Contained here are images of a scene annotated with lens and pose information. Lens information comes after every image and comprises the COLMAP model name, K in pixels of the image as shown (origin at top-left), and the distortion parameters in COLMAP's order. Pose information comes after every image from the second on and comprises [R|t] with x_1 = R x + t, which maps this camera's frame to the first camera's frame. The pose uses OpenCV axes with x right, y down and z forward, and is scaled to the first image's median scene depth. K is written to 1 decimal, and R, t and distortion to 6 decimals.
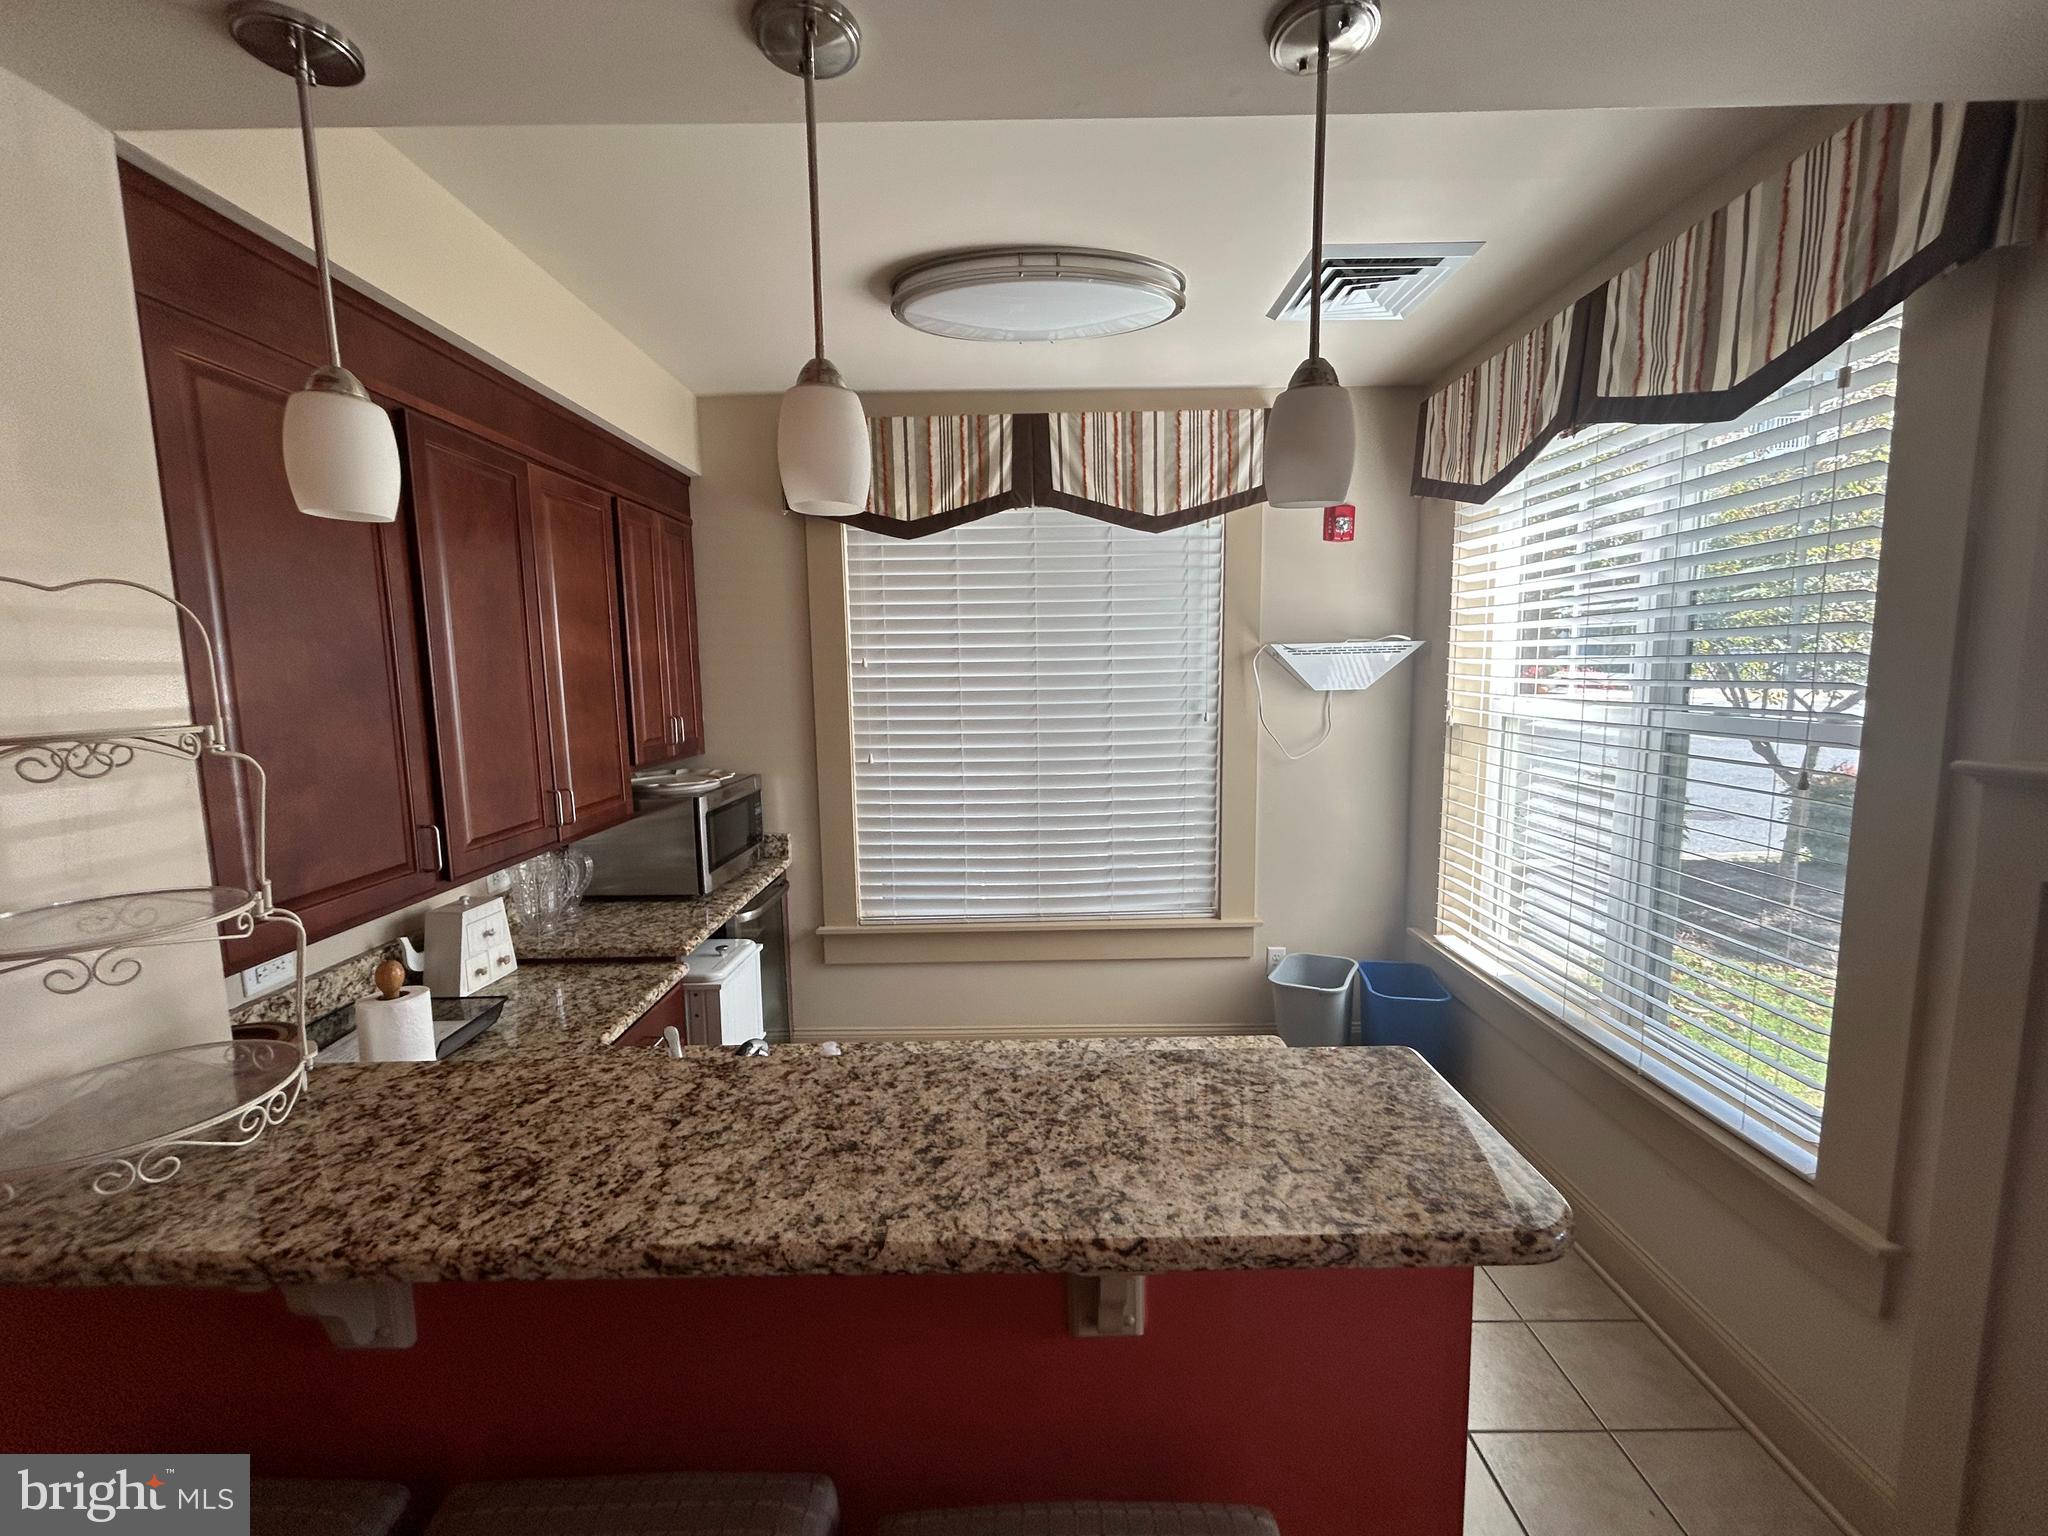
lens RADIAL K [[827.2, 0, 1023.5], [0, 827.2, 774.4], [0, 0, 1]] dist [-0.013552, -0.000131]
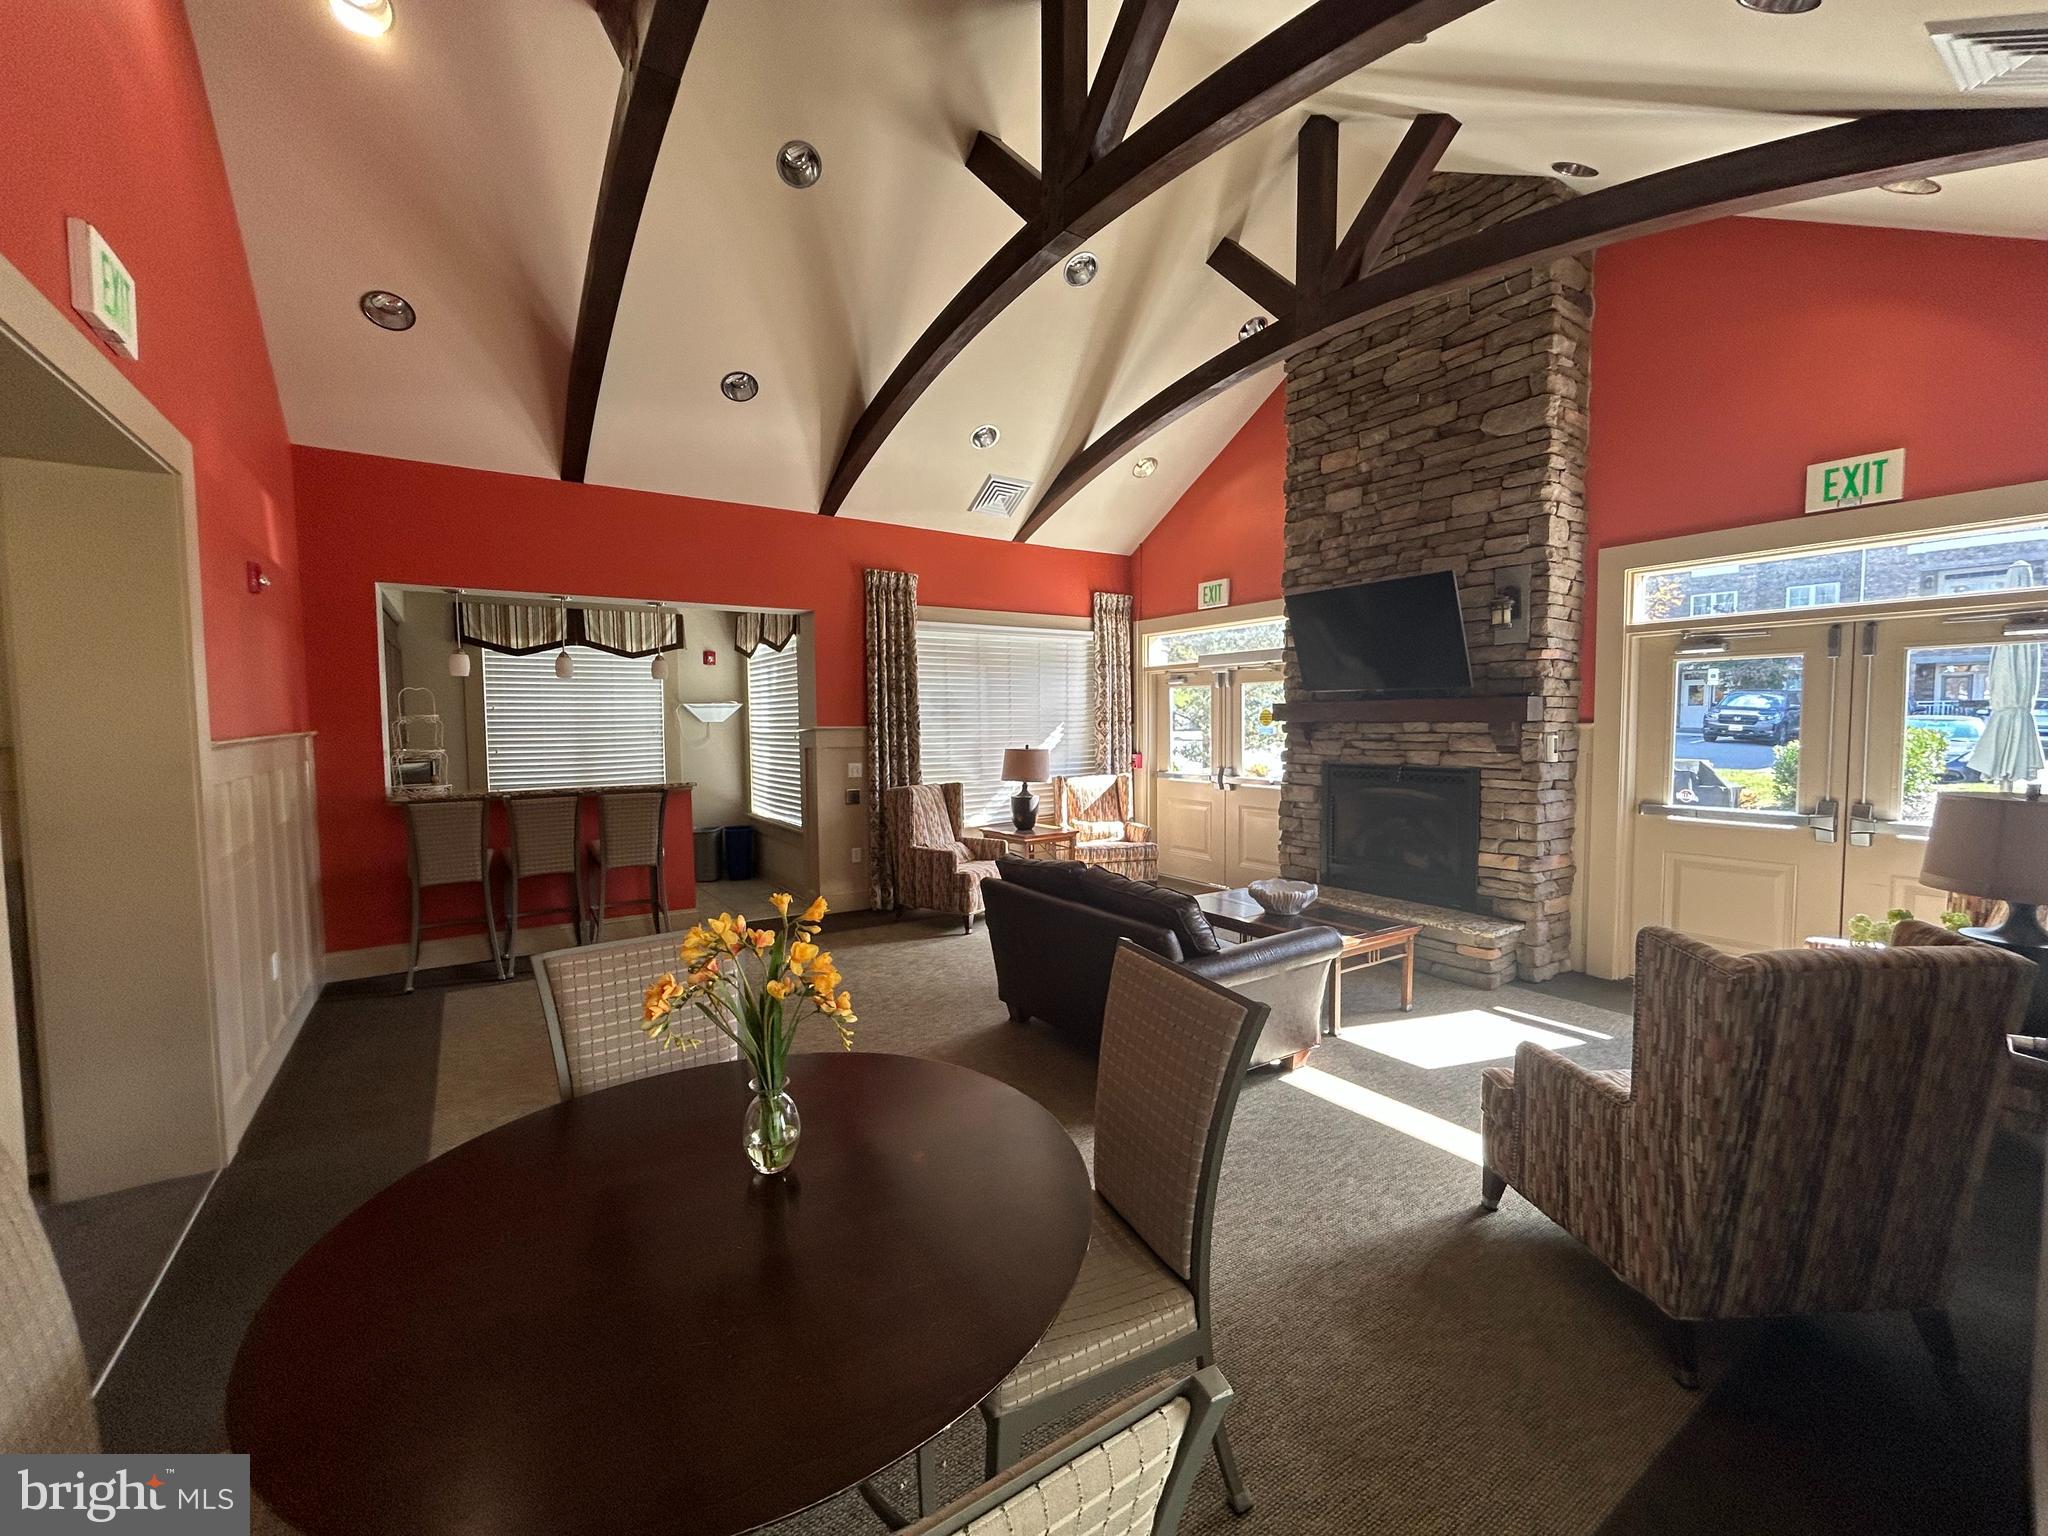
lens RADIAL K [[827.2, 0, 1028.5], [0, 827.2, 768.0], [0, 0, 1]] dist [-0.013552, -0.000131]
pose [[0.827894, -0.022904, 0.560417, -0.256264], [0.064938, 0.996361, -0.055212, 0.255586], [-0.557113, 0.082102, 0.826368, -1.723727]]
